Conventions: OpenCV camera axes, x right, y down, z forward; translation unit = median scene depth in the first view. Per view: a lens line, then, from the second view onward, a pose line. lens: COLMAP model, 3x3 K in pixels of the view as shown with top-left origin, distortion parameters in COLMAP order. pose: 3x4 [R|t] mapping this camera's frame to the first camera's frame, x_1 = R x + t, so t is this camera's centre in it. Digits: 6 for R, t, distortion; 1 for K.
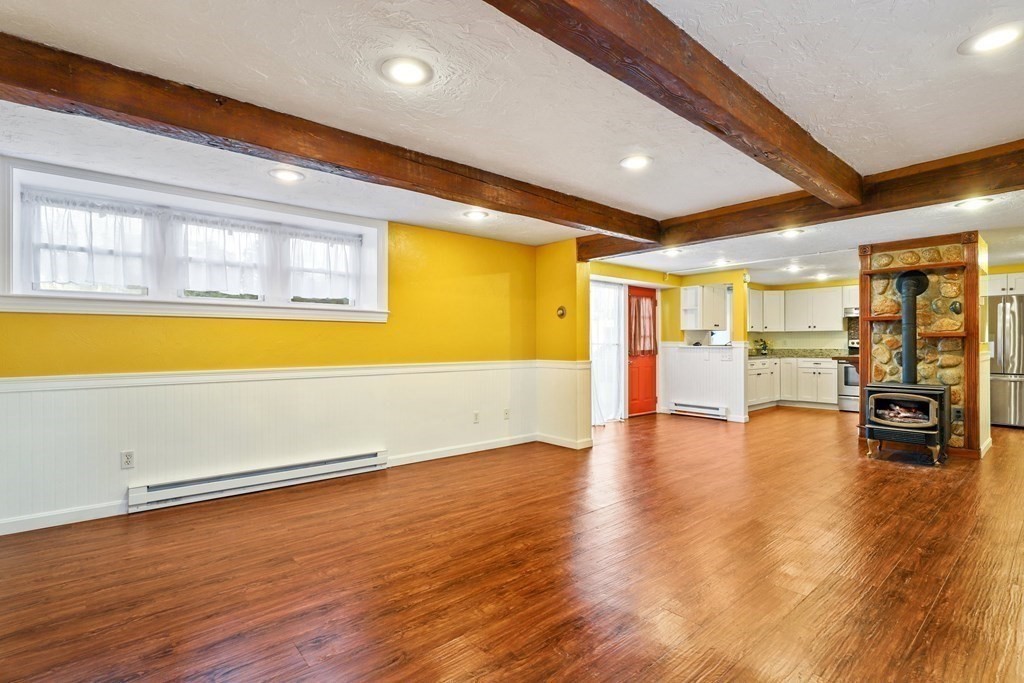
lens RADIAL K [[478.8, 0, 507.6], [0, 478.8, 342.9], [0, 0, 1]] dist [-0.010487, 0.001168]
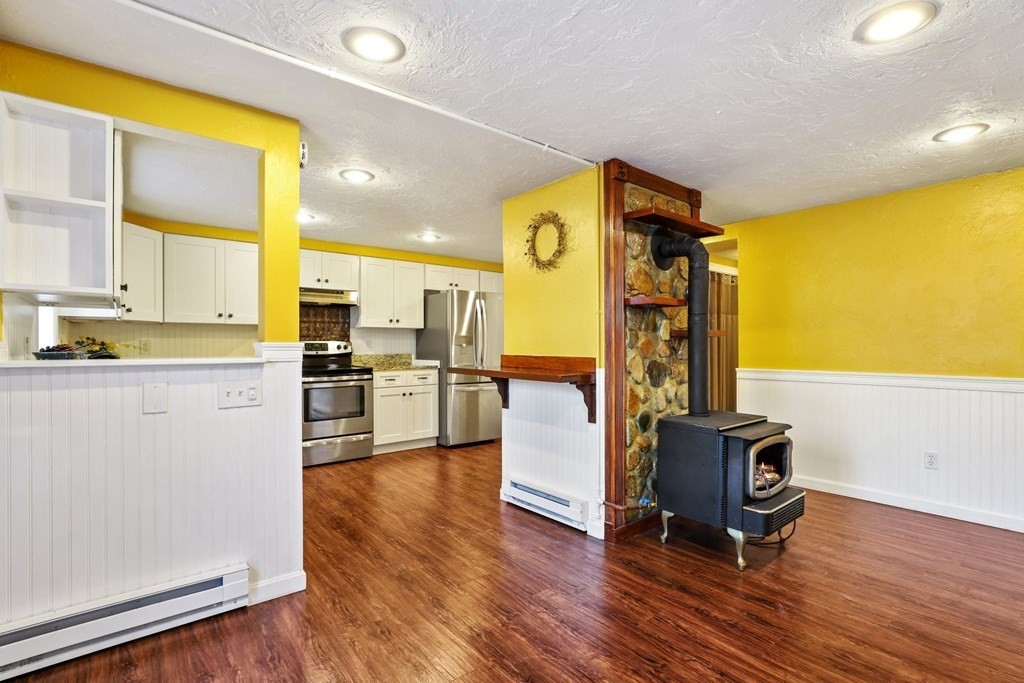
lens RADIAL K [[484.1, 0, 506.5], [0, 484.1, 346.6], [0, 0, 1]] dist [-0.017556, 0.000477]
pose [[0.025216, -0.002753, 0.999678, 0.235930], [0.001445, 0.999995, 0.002718, -0.002142], [-0.999681, 0.001376, 0.025220, 1.229131]]
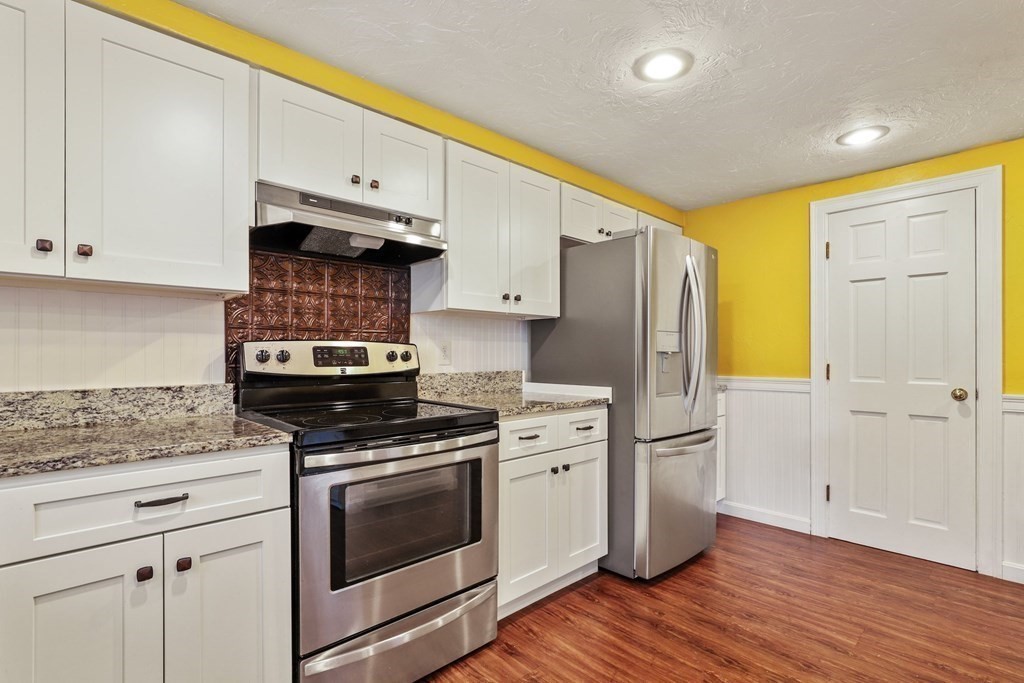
lens RADIAL K [[490.5, 0, 497.9], [0, 490.5, 355.2], [0, 0, 1]] dist [-0.001713, -0.000147]
pose [[-0.038465, 0.000596, 0.999260, 0.856670], [-0.001006, 0.999999, -0.000635, 0.000250], [-0.999259, -0.001030, -0.038464, 1.555973]]
